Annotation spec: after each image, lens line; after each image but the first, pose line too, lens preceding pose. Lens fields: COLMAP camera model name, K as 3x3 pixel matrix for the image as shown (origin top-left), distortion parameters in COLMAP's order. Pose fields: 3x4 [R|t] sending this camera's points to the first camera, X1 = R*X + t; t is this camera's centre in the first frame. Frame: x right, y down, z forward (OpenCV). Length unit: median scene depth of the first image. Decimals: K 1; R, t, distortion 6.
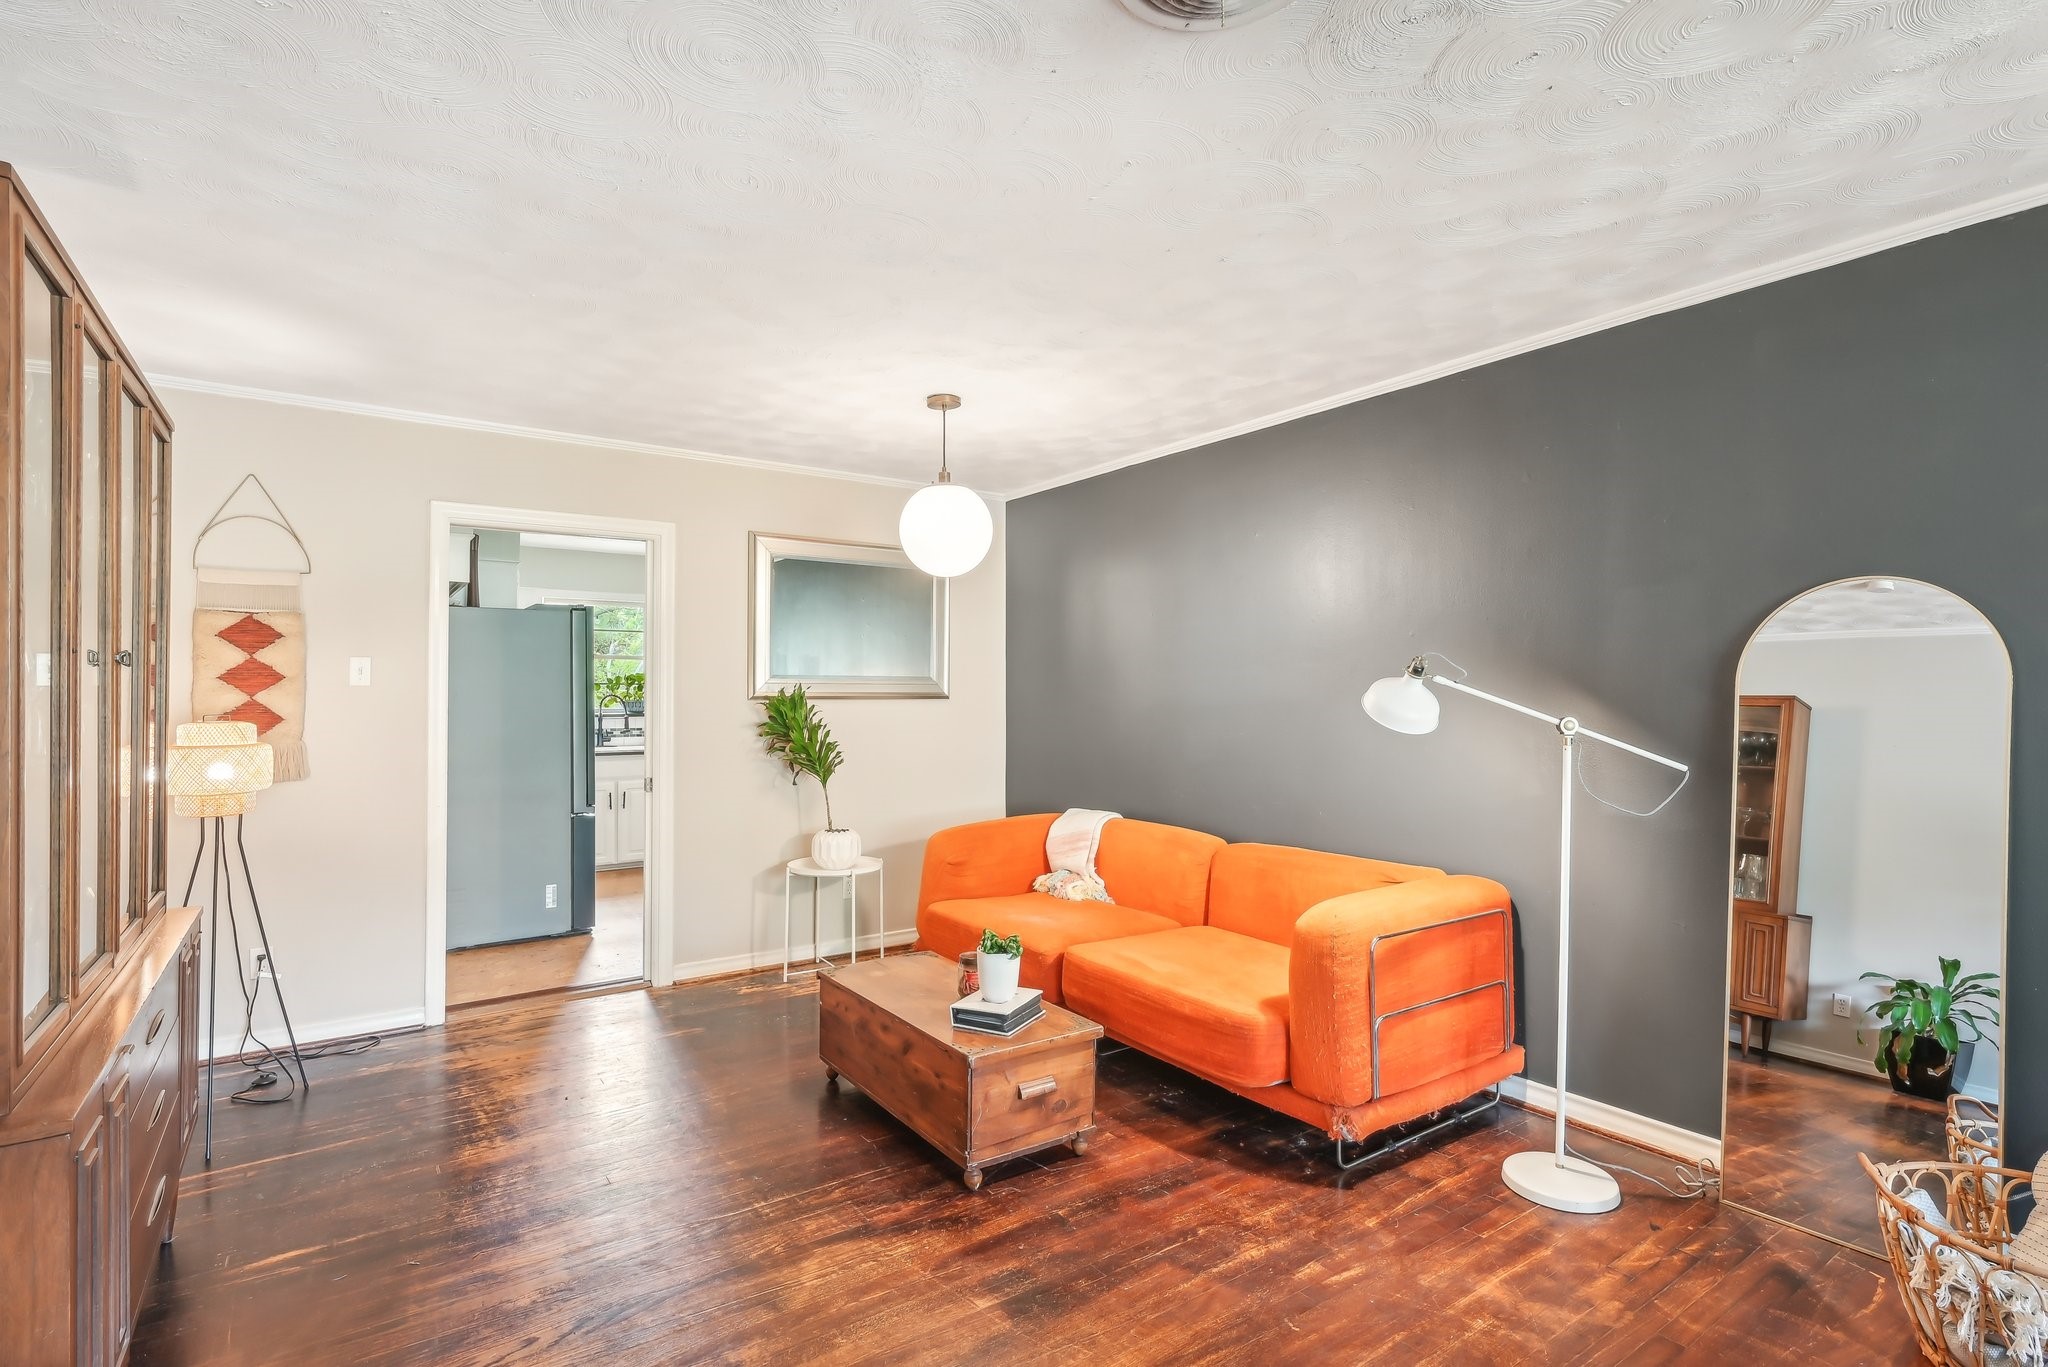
lens RADIAL K [[986.6, 0, 1023.3], [0, 986.6, 699.7], [0, 0, 1]] dist [0.002316, -0.001585]
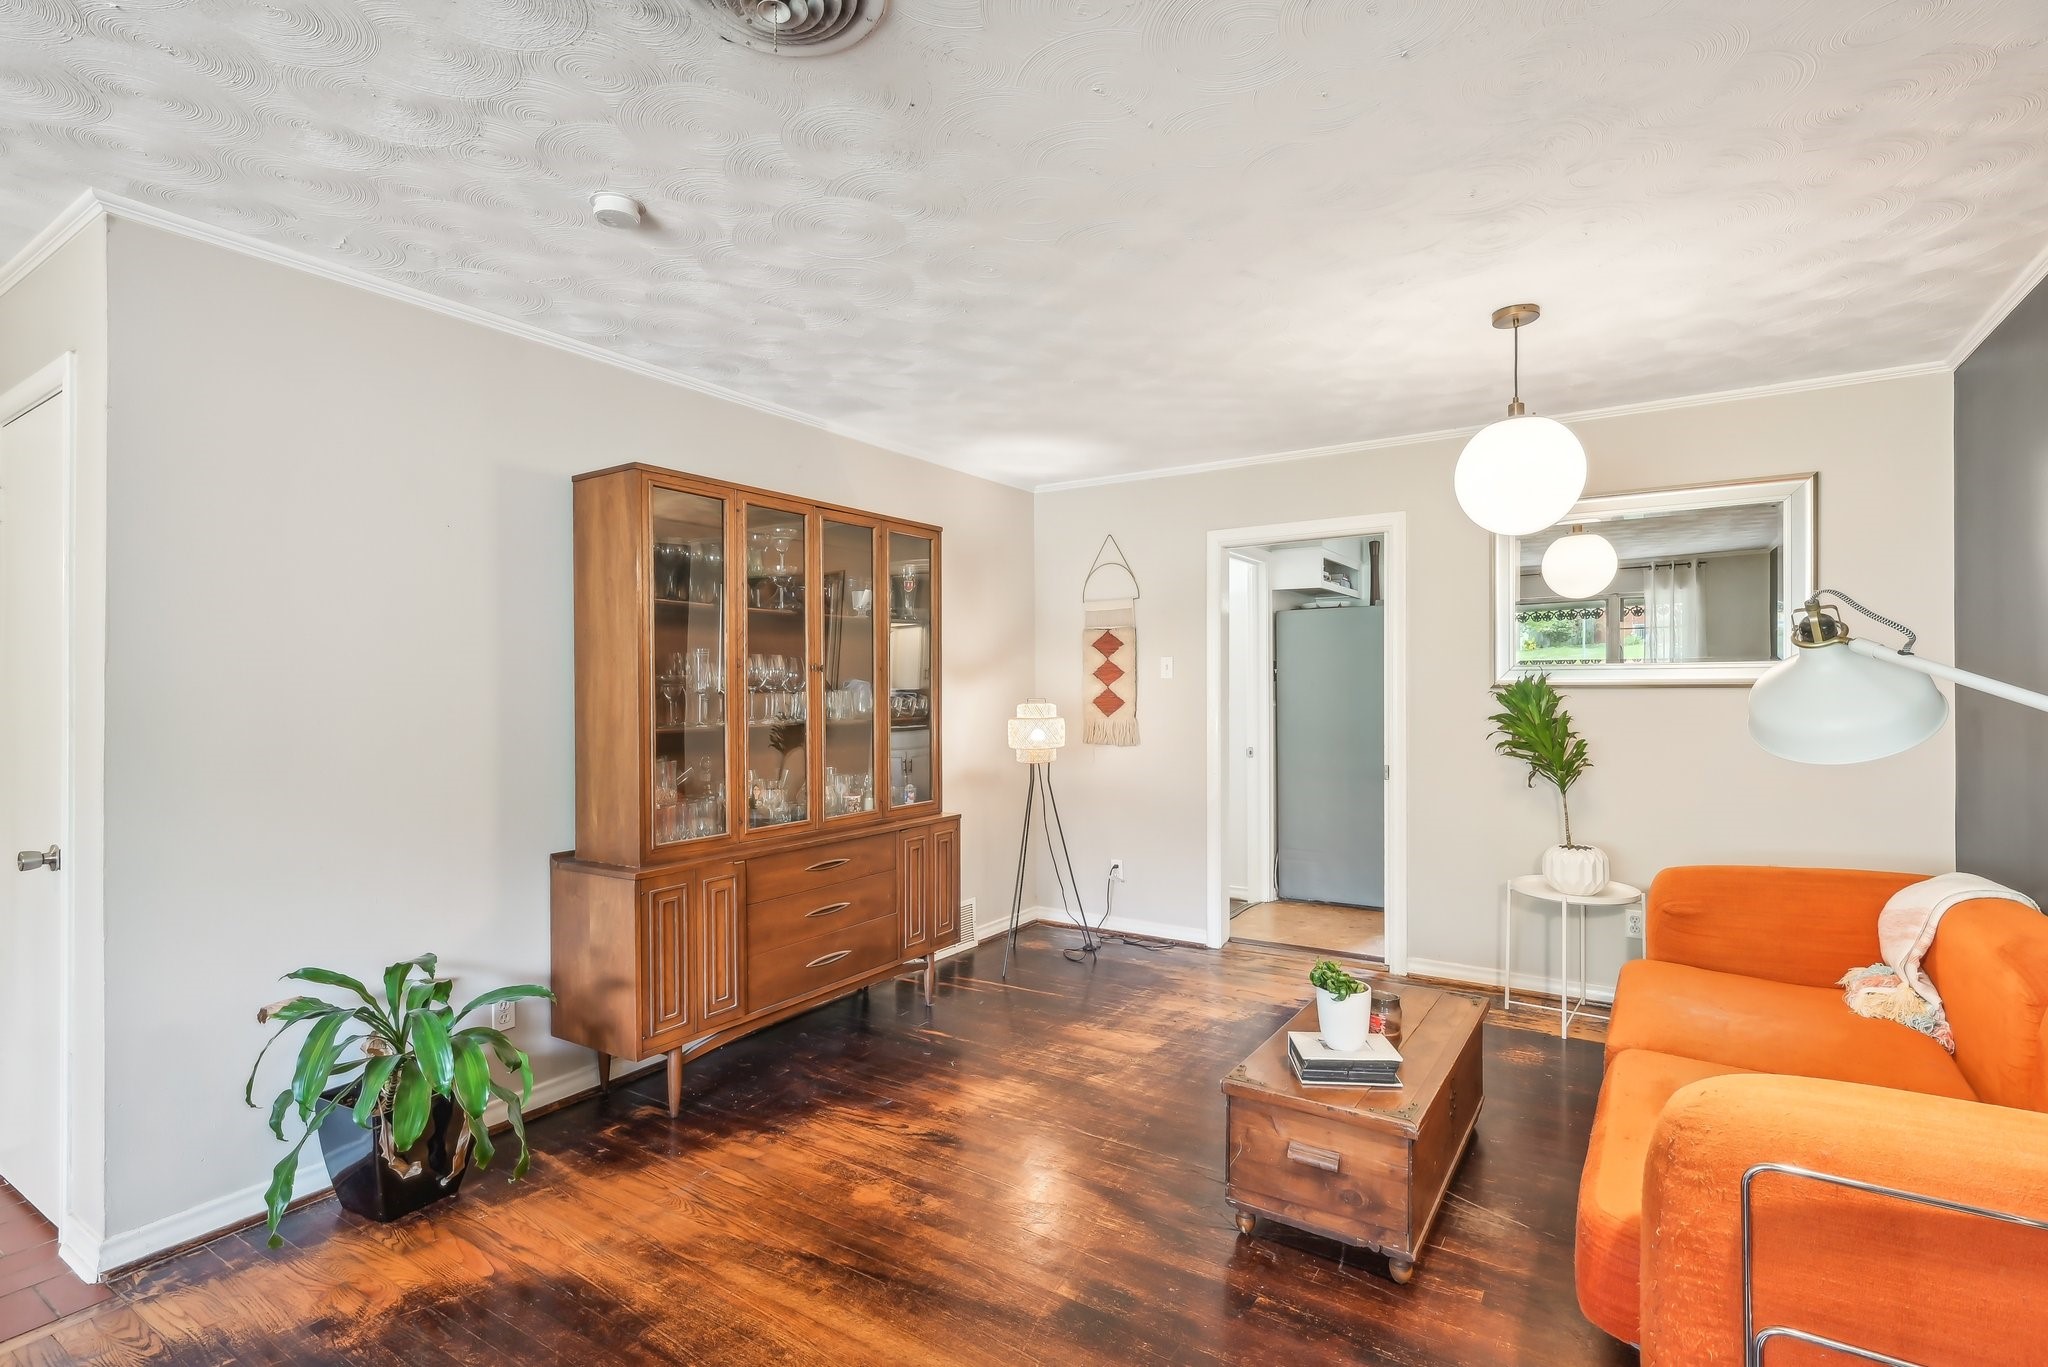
lens RADIAL K [[973.1, 0, 1025.3], [0, 973.1, 679.5], [0, 0, 1]] dist [0.001086, -0.000453]
pose [[0.375869, -0.006194, -0.926652, 0.506811], [0.000127, 0.999978, -0.006633, -0.003816], [0.926673, 0.002375, 0.375861, 0.342300]]
